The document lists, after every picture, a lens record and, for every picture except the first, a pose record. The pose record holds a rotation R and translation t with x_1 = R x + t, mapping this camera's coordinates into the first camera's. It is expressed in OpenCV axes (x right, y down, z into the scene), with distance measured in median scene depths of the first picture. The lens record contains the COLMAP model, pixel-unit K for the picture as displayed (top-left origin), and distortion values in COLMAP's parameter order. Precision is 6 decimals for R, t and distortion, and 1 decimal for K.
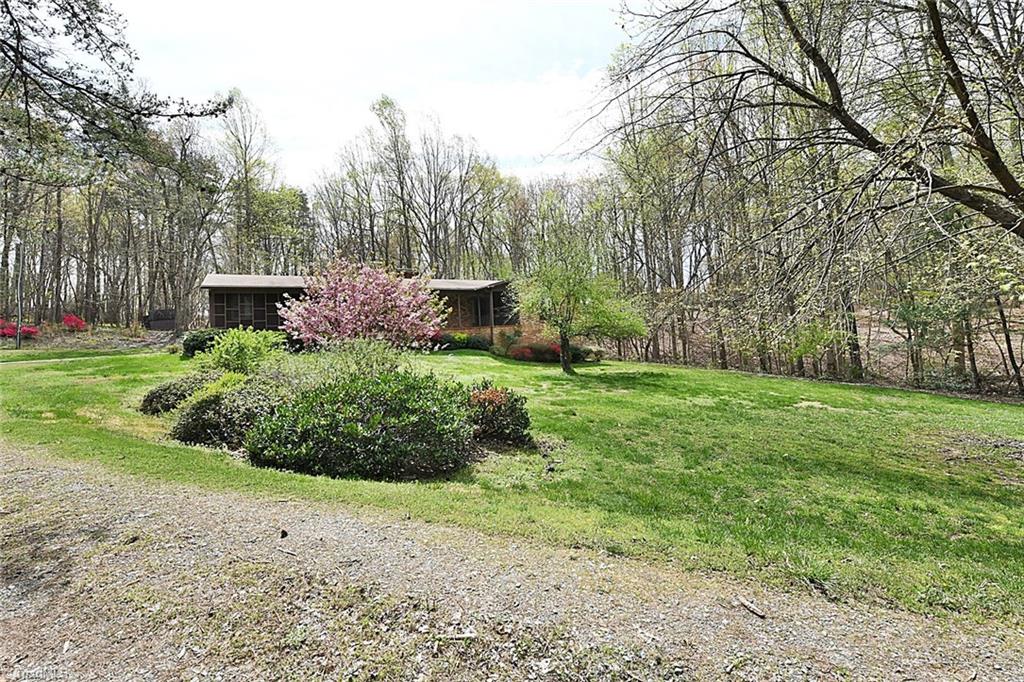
lens RADIAL K [[442.5, 0, 512.0], [0, 442.5, 341.0], [0, 0, 1]] dist [0.000136, -0.000001]
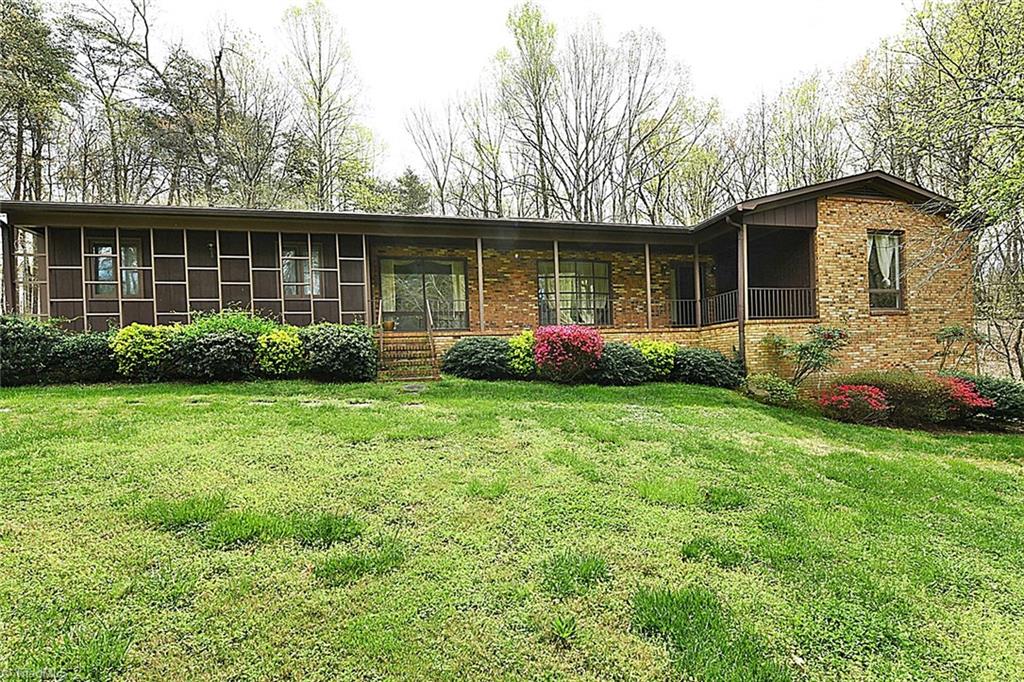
lens RADIAL K [[432.0, 0, 512.0], [0, 432.0, 341.0], [0, 0, 1]] dist [-0.000561, -0.000094]
pose [[0.944366, -0.002530, -0.328886, -0.108207], [-0.014238, 0.998719, -0.048566, 0.002831], [0.328588, 0.050546, 0.943120, 0.599171]]
